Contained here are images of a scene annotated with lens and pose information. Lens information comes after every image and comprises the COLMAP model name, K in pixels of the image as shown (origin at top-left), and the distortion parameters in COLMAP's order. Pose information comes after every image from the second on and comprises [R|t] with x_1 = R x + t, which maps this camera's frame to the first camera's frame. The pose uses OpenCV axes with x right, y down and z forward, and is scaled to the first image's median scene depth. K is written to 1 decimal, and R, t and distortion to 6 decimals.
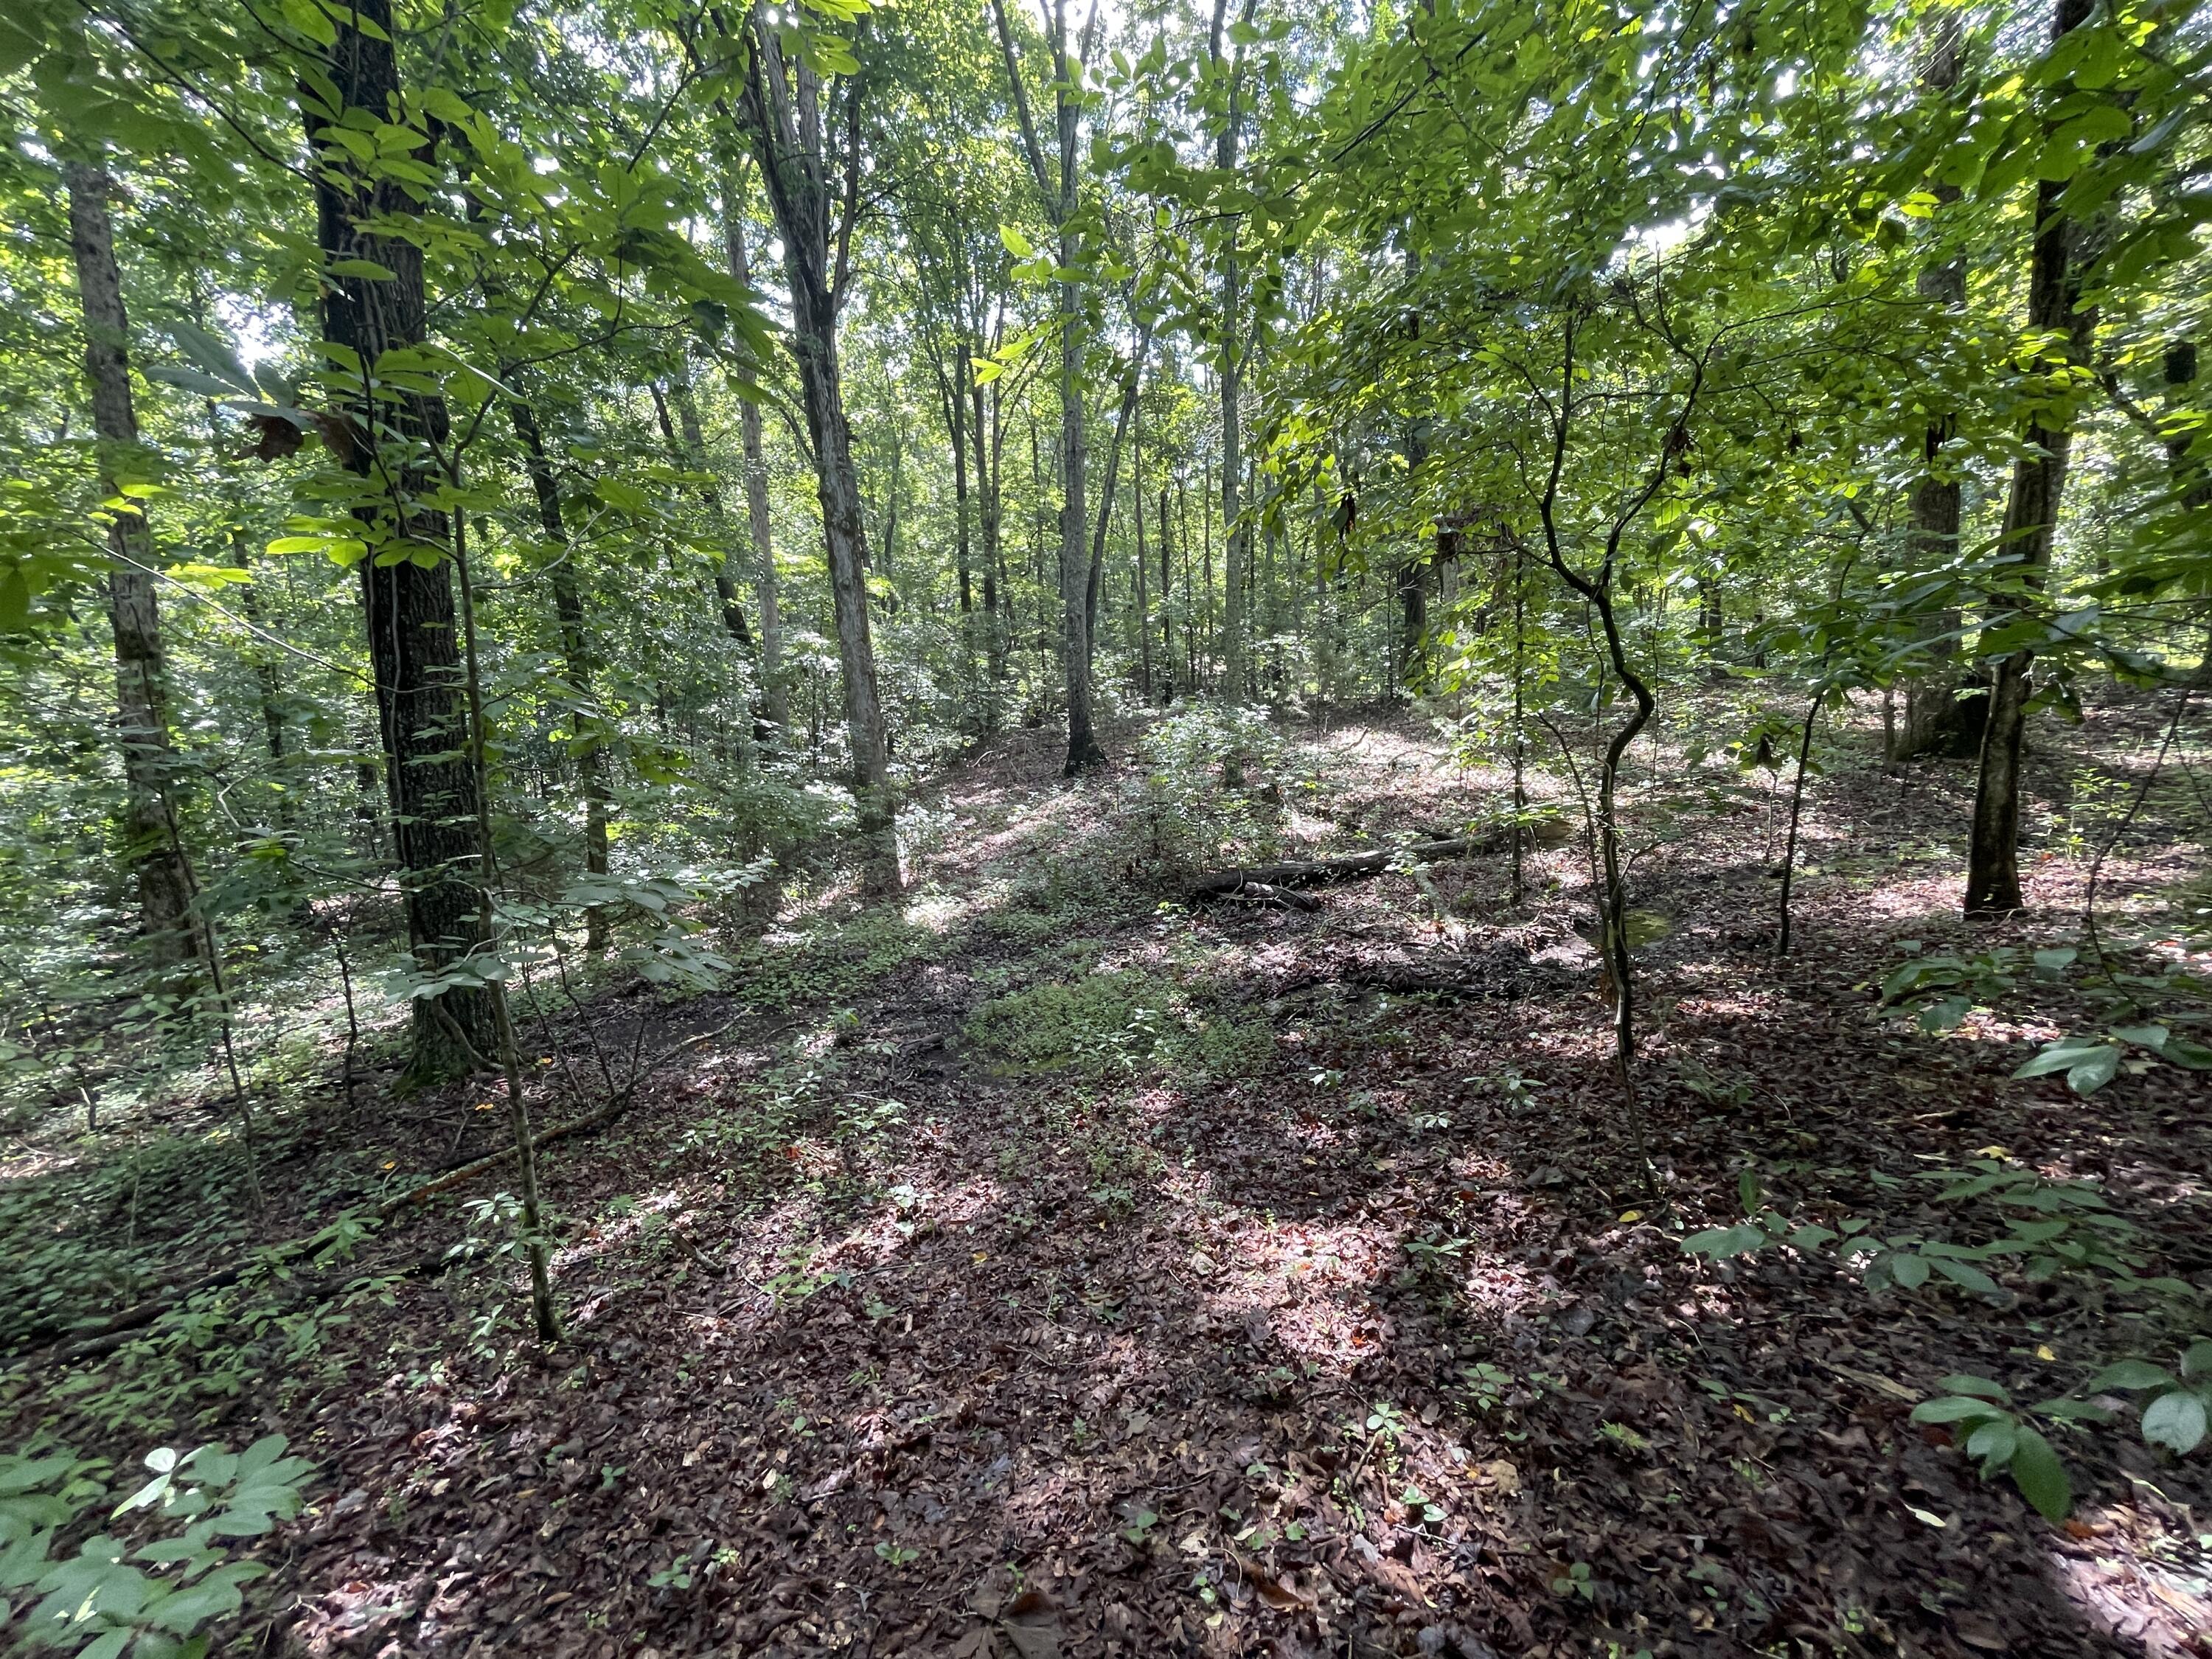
lens RADIAL K [[883.3, 0, 1097.2], [0, 883.3, 833.4], [0, 0, 1]] dist [-0.008361, 0.000165]
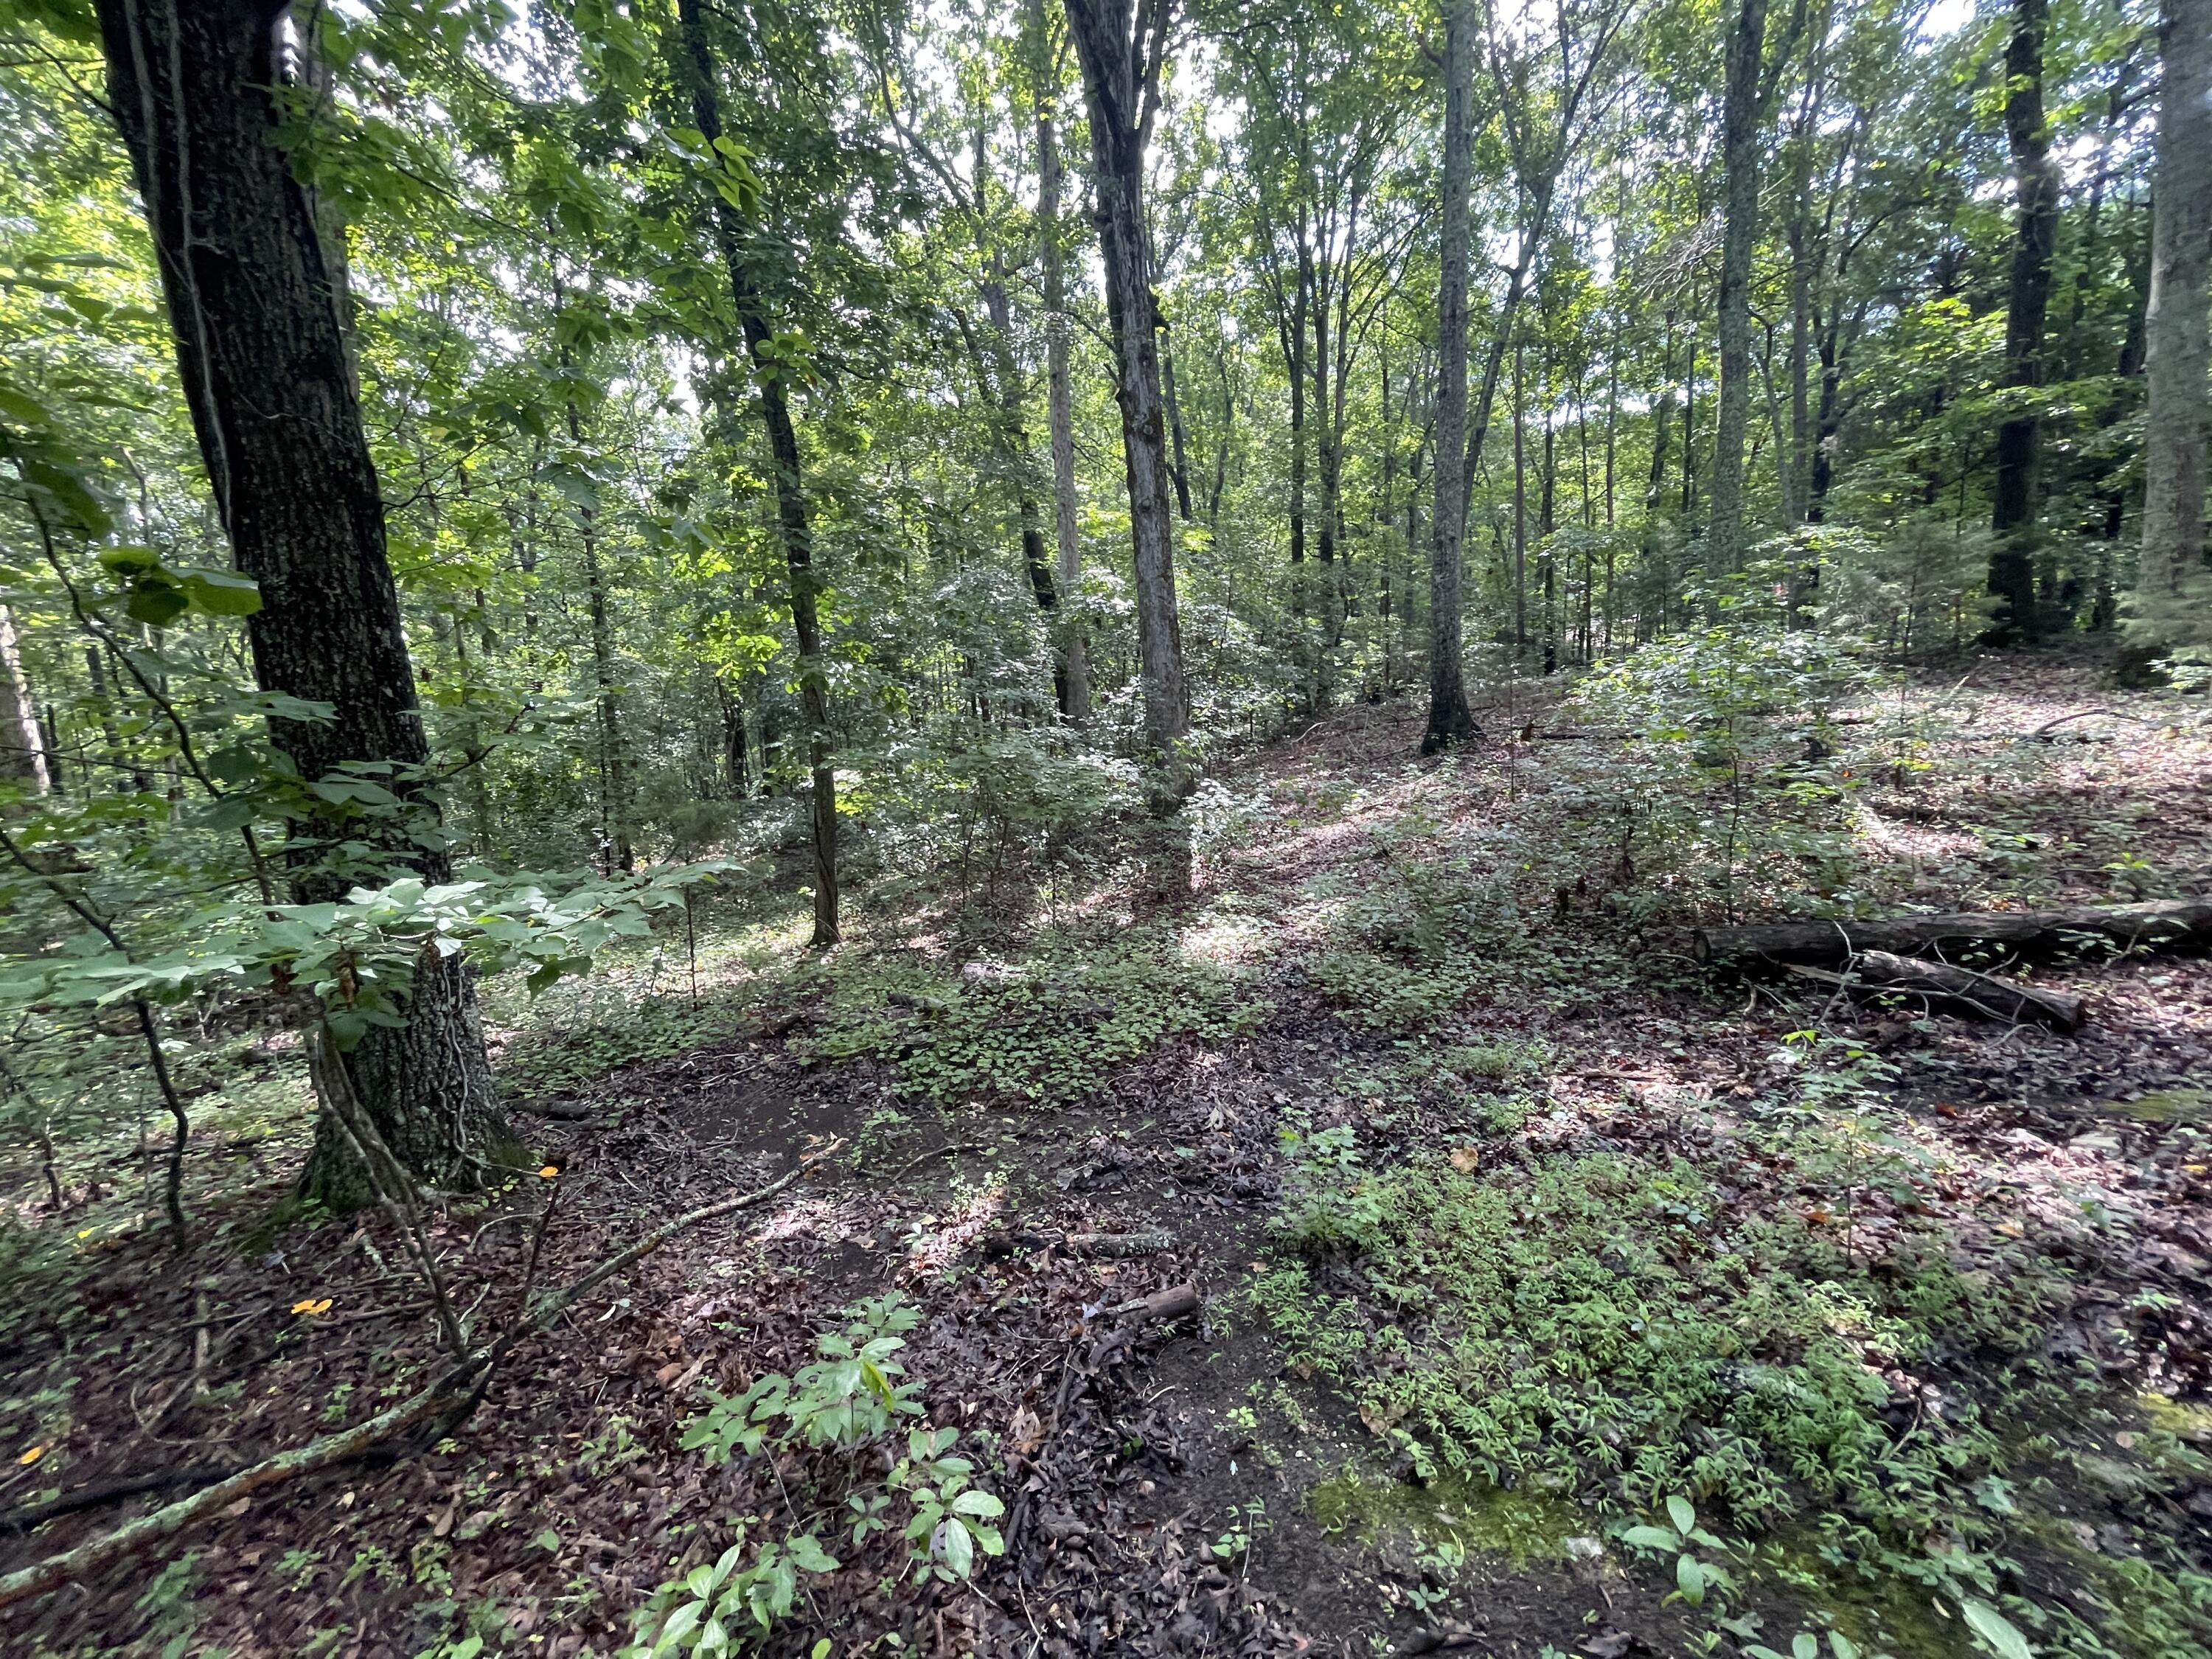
lens RADIAL K [[883.3, 0, 1097.2], [0, 883.3, 833.4], [0, 0, 1]] dist [-0.008361, 0.000165]
pose [[0.935659, 0.046715, -0.349800, -0.034311], [-0.043573, 0.998908, 0.016853, 0.001342], [0.350206, -0.000527, 0.936673, 0.242258]]
